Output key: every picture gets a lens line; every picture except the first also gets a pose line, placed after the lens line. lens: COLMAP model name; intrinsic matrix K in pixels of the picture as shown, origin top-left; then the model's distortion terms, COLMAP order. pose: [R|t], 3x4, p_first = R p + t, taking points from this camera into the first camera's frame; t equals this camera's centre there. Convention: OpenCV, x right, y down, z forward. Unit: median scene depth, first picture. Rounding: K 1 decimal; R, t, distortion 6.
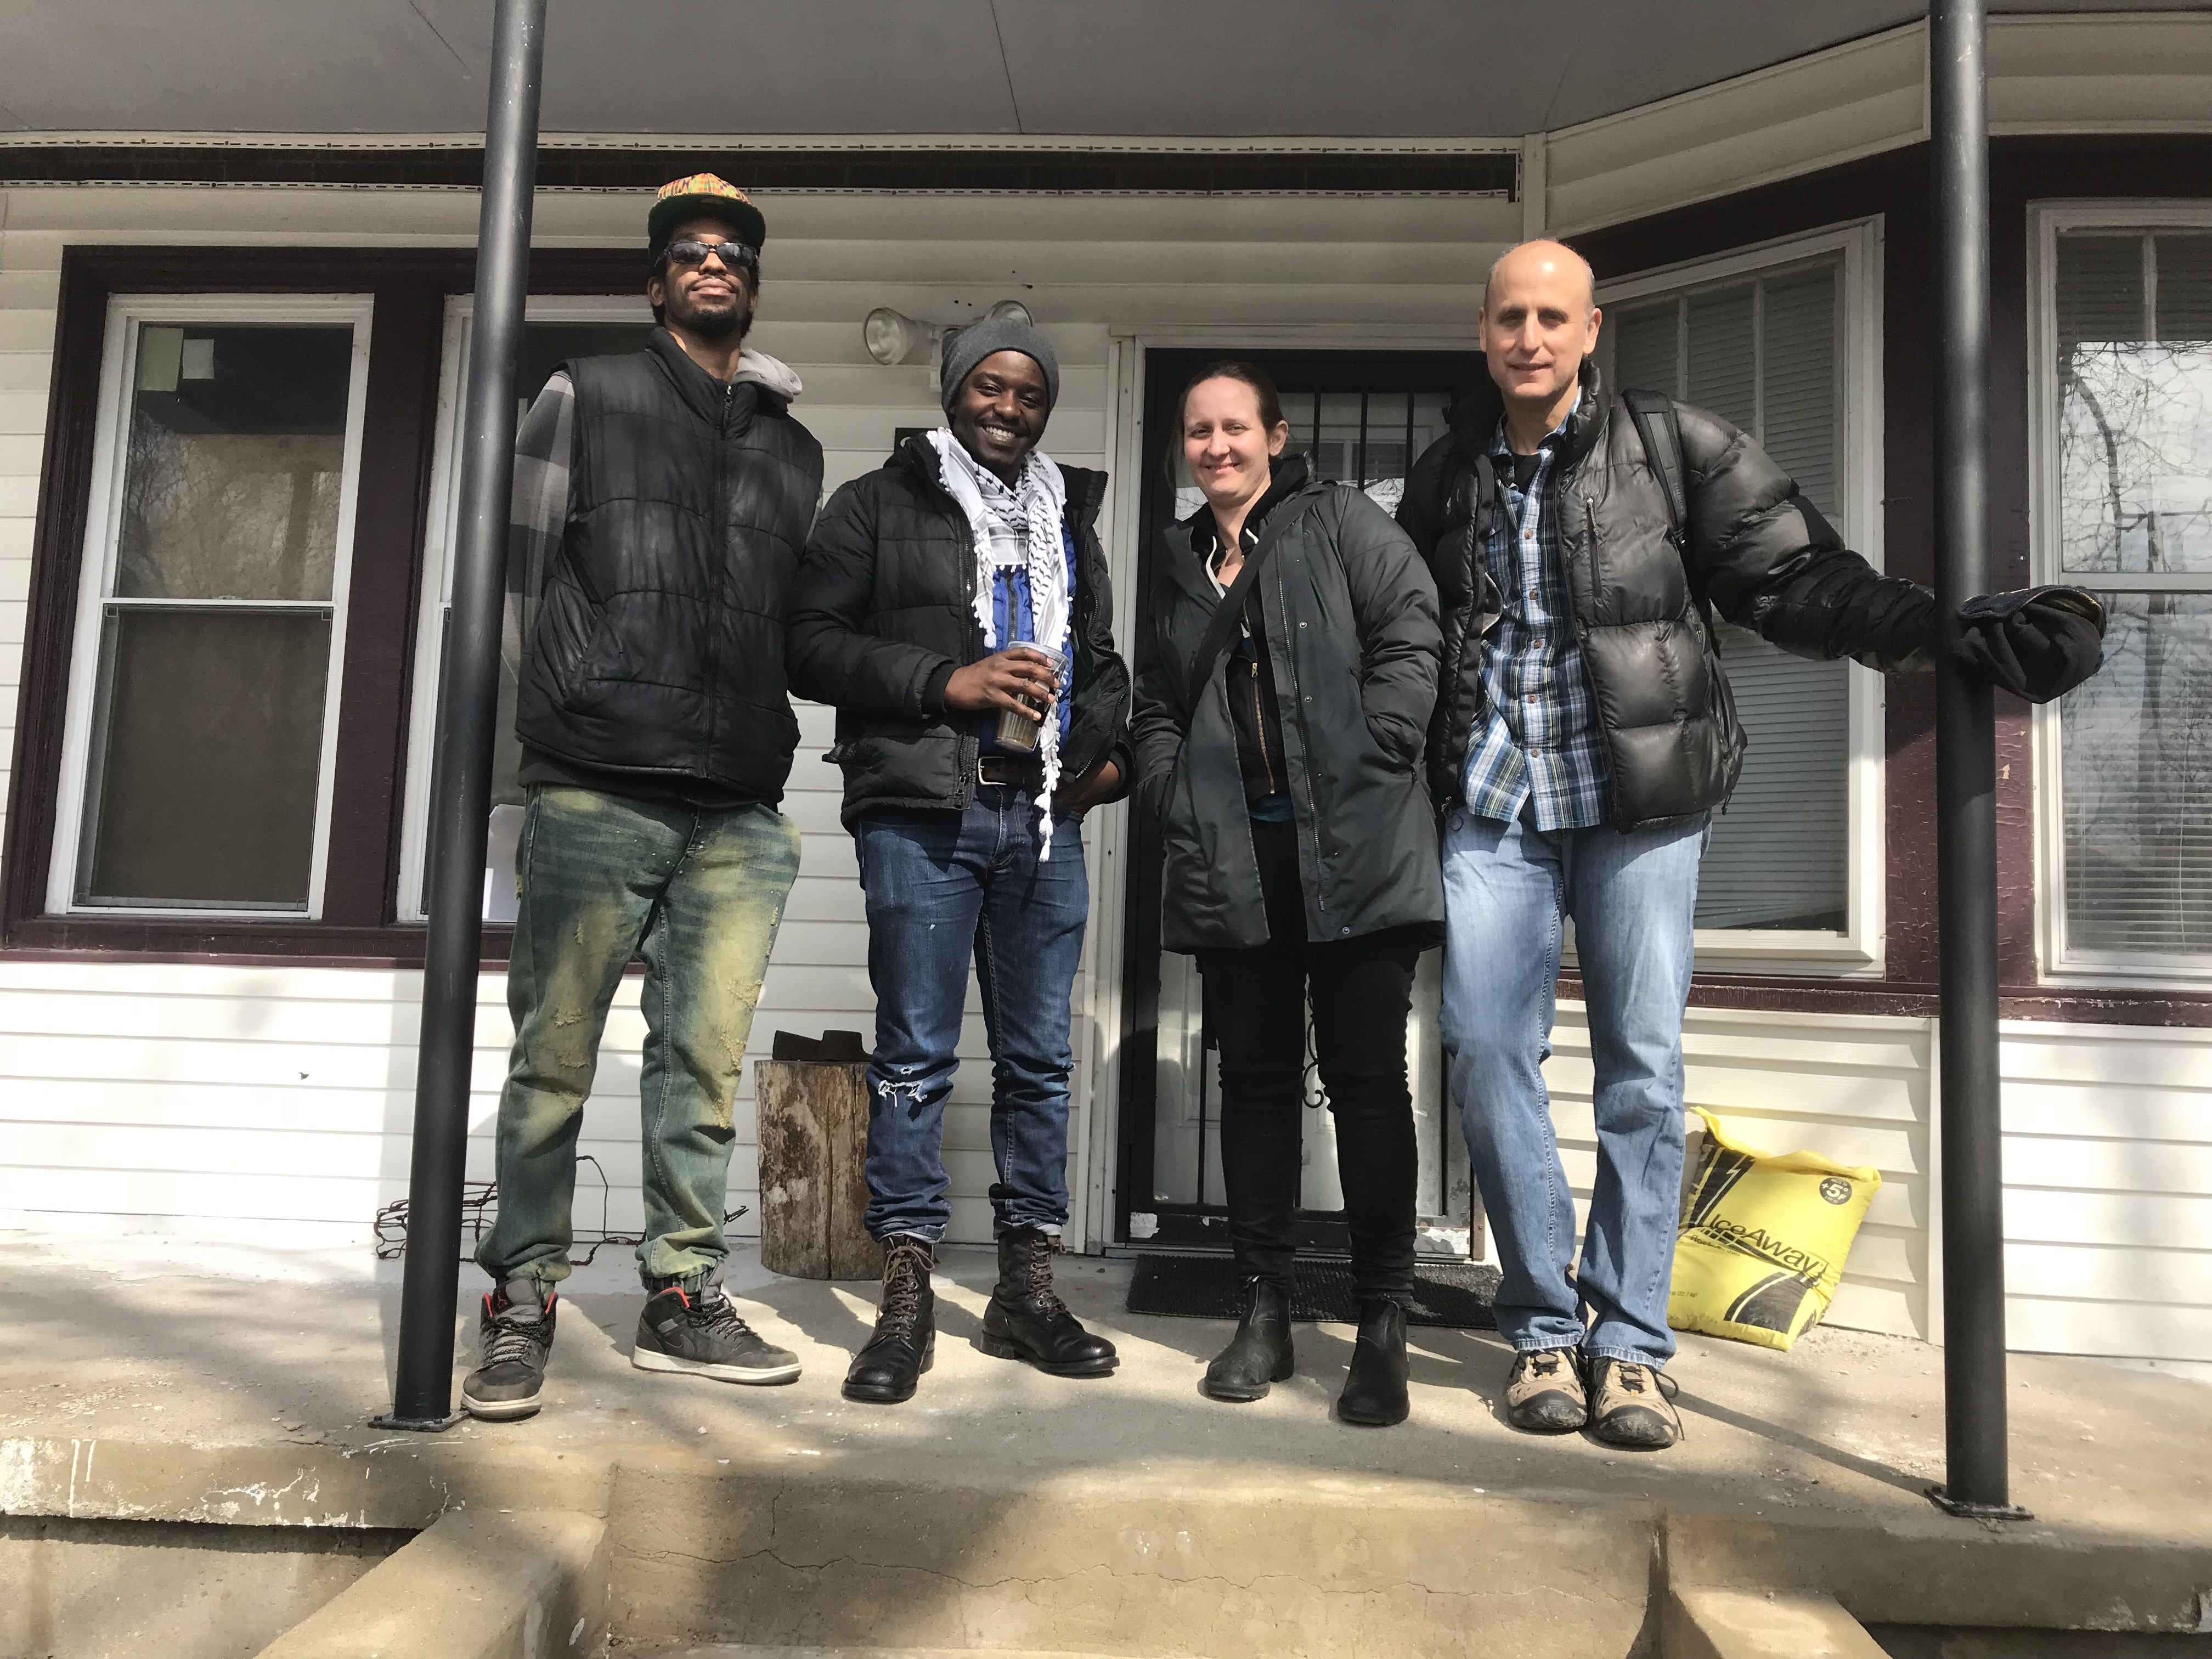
lens RADIAL K [[1813.2, 0, 1104.5], [0, 1813.2, 830.9], [0, 0, 1]] dist [0.008945, 0.005116]
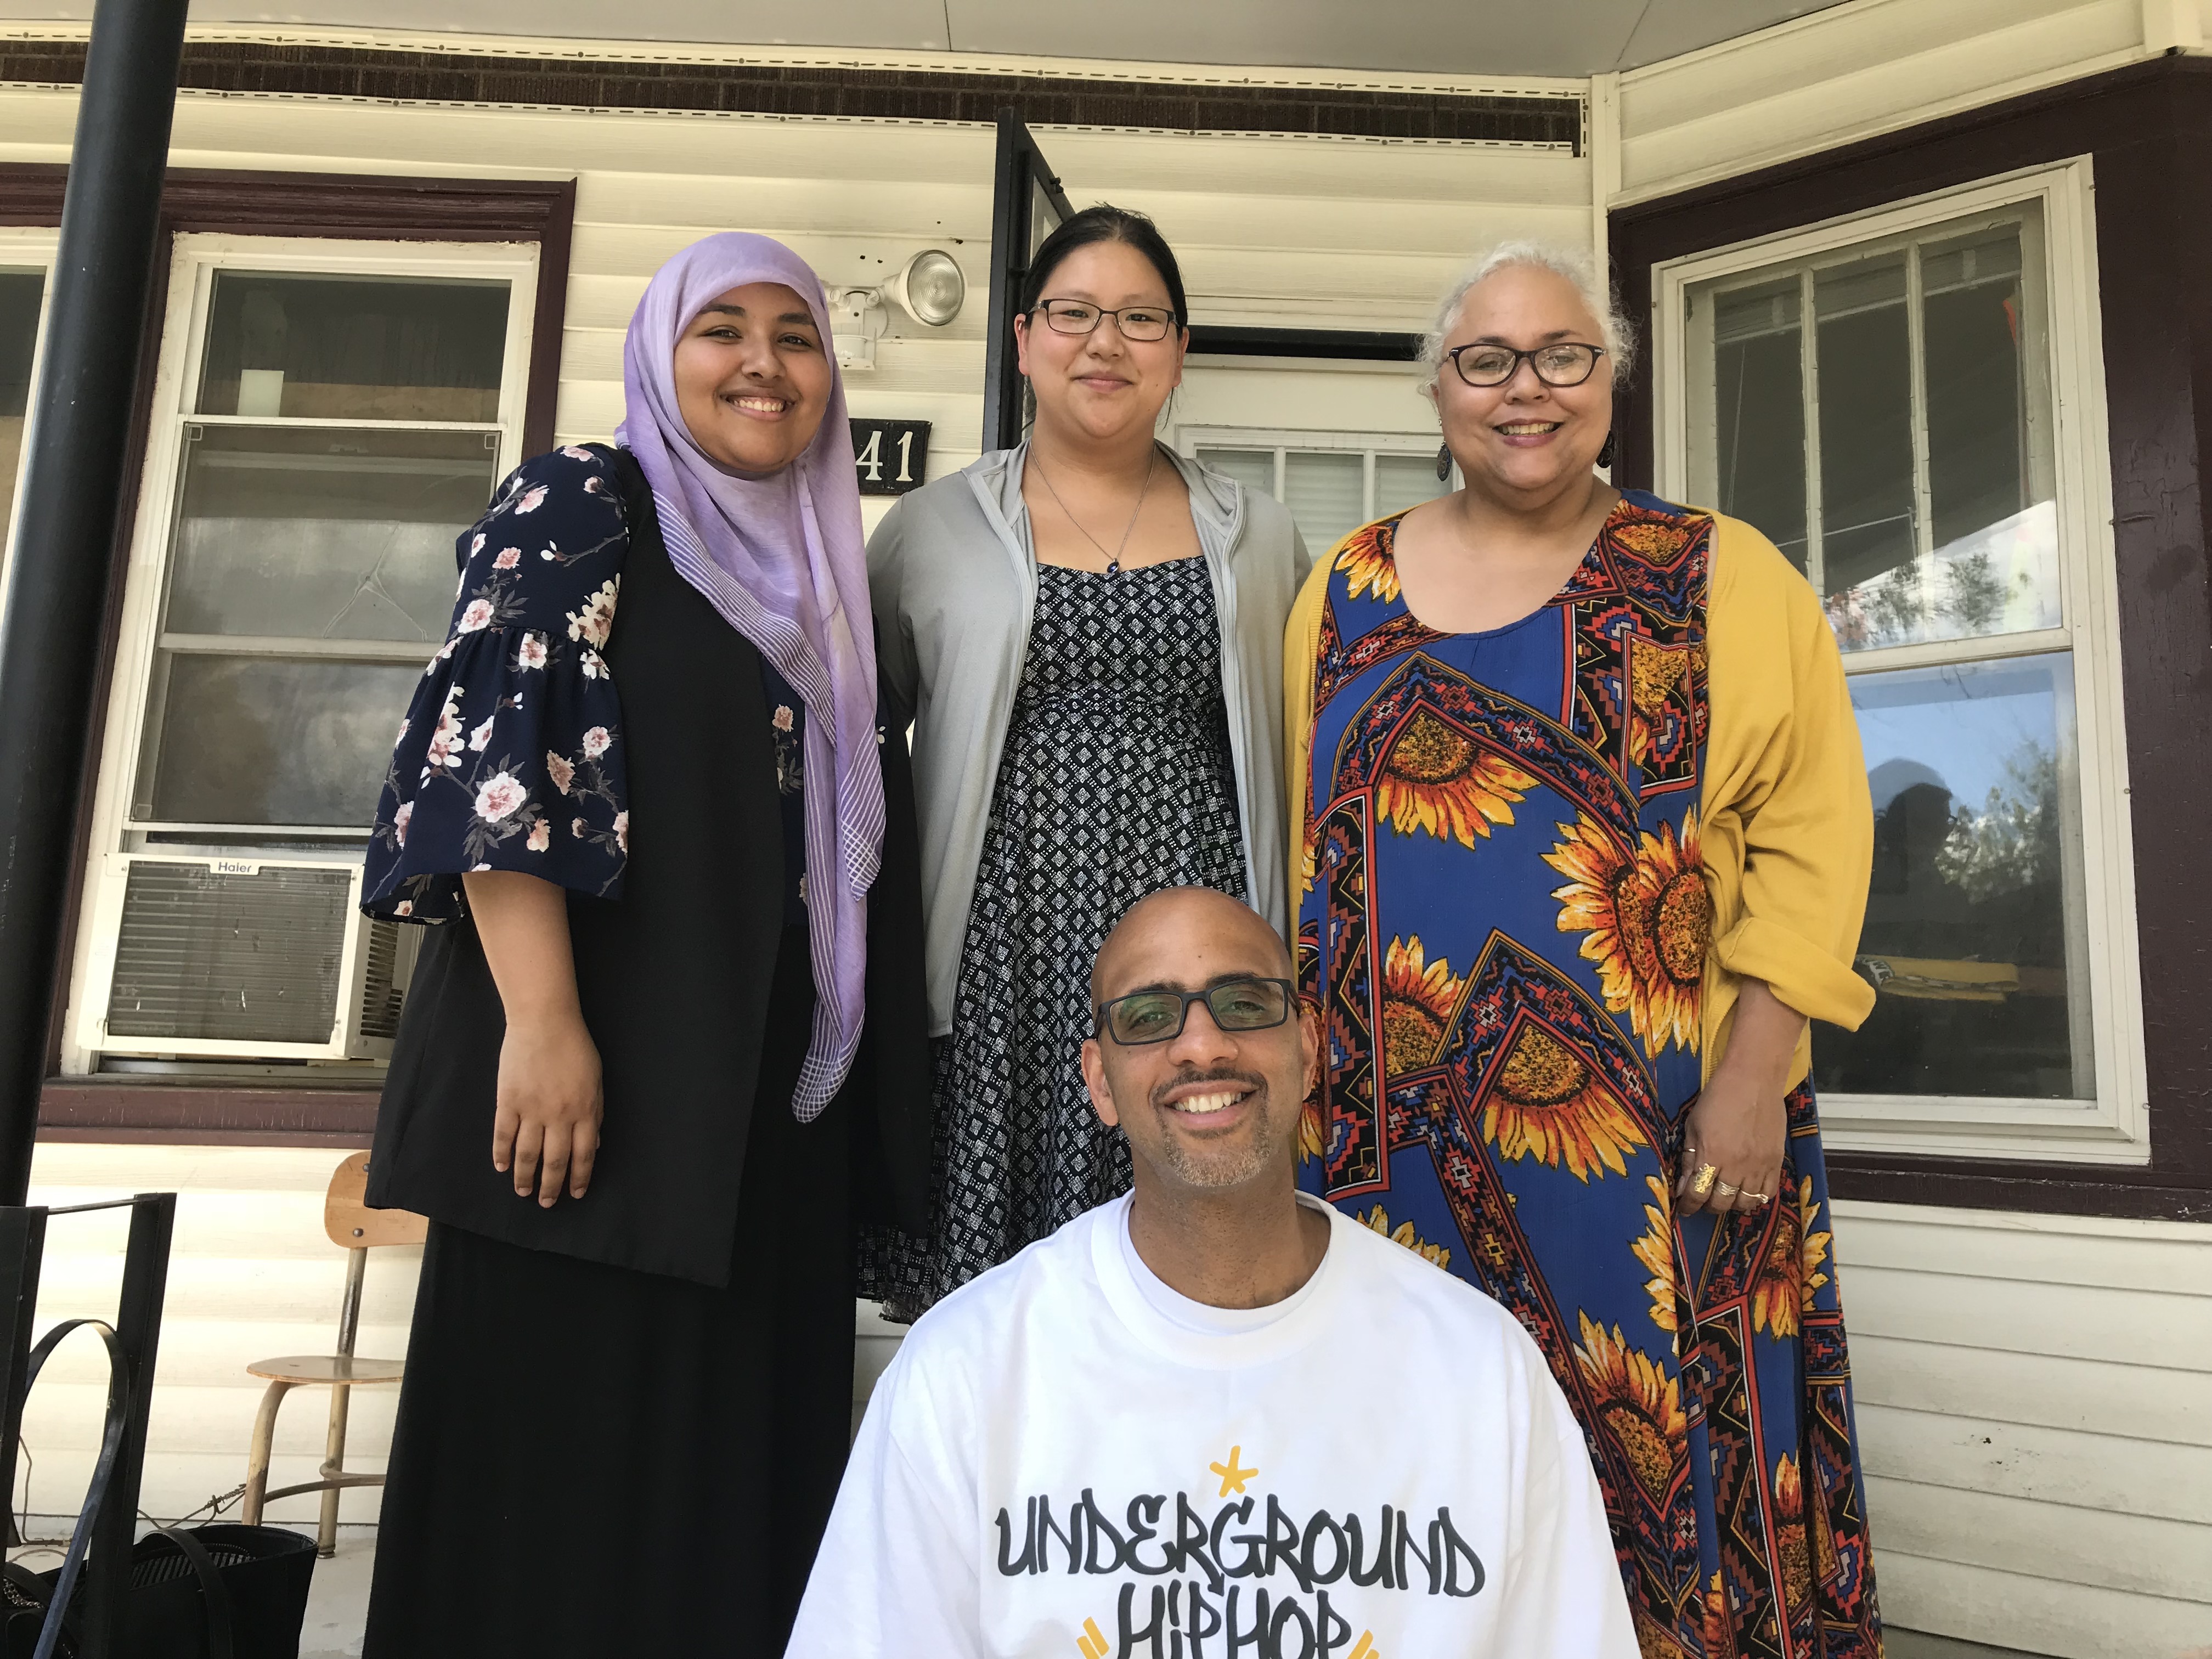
lens RADIAL K [[1813.2, 0, 1111.2], [0, 1813.2, 827.5], [0, 0, 1]] dist [0.008945, 0.005116]
pose [[0.996516, 0.011356, 0.082629, -0.038879], [-0.005526, 0.997500, -0.070445, 0.000680], [-0.083222, 0.069743, 0.994087, 0.253845]]
